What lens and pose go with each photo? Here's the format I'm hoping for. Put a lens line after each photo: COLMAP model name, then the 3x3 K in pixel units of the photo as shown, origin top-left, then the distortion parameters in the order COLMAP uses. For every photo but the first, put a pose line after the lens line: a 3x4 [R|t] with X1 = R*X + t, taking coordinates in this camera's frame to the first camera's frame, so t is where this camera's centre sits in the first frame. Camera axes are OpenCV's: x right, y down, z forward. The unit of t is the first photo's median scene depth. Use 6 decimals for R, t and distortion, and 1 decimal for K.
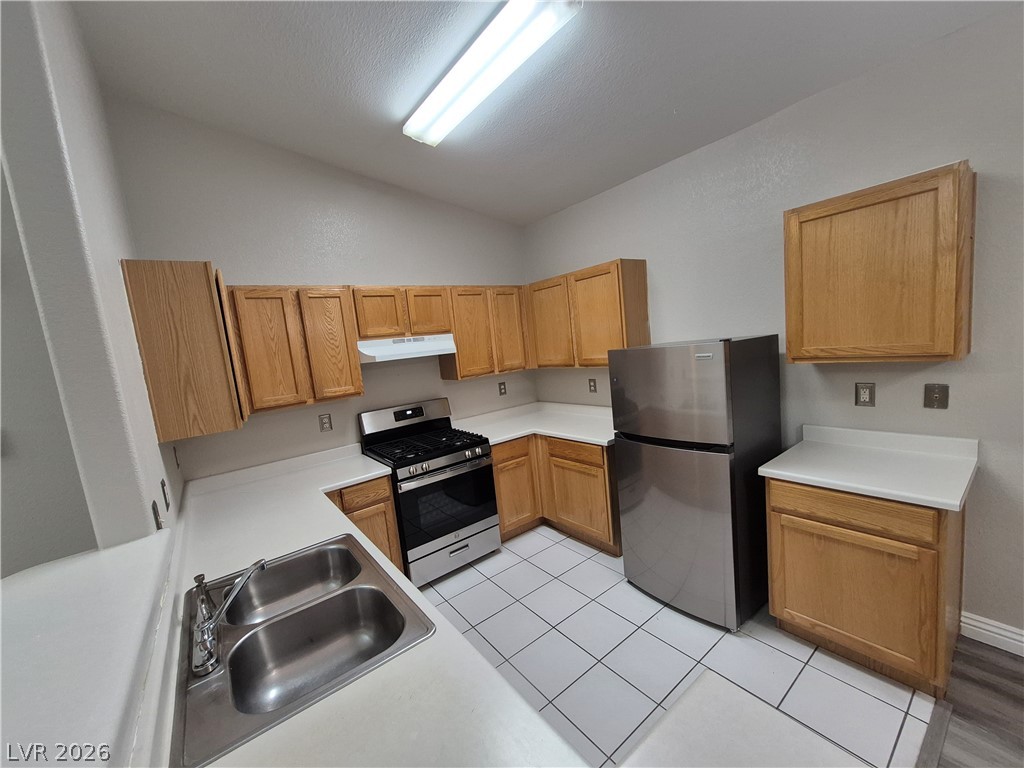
lens RADIAL K [[402.2, 0, 509.6], [0, 402.2, 389.8], [0, 0, 1]] dist [0.002268, 0.000190]
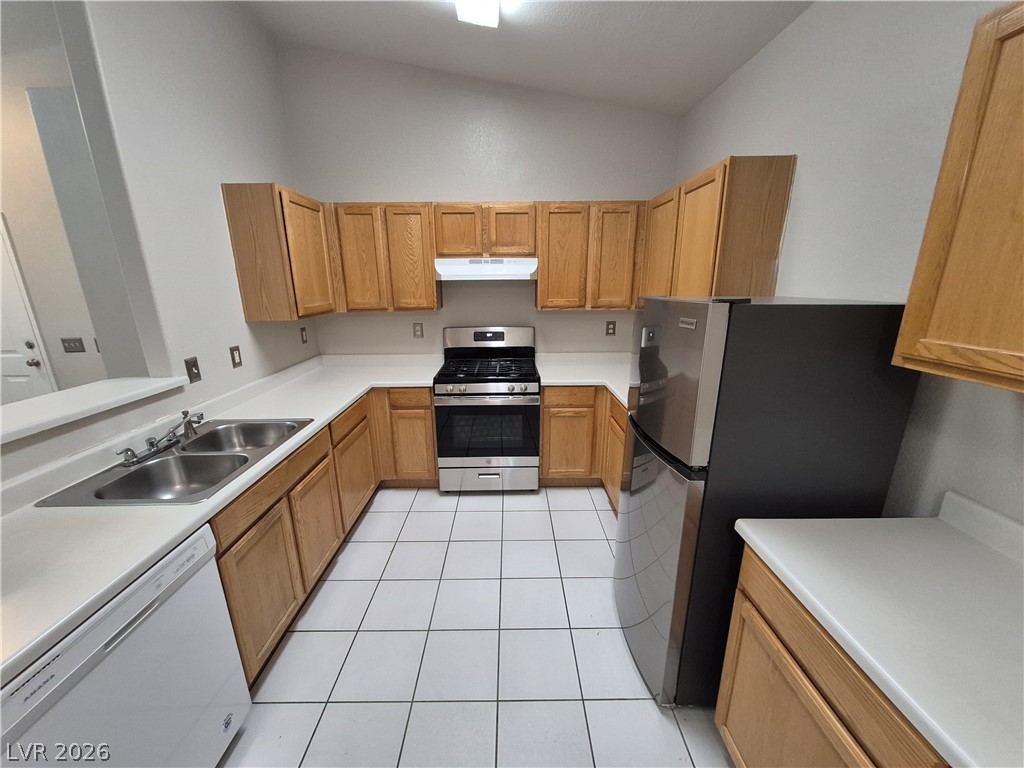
lens RADIAL K [[402.2, 0, 509.6], [0, 402.2, 389.8], [0, 0, 1]] dist [0.002268, 0.000190]
pose [[0.797122, 0.253191, -0.548171, 0.413749], [-0.146916, 0.961884, 0.230640, -0.057112], [0.585673, -0.103313, 0.803937, 0.213507]]
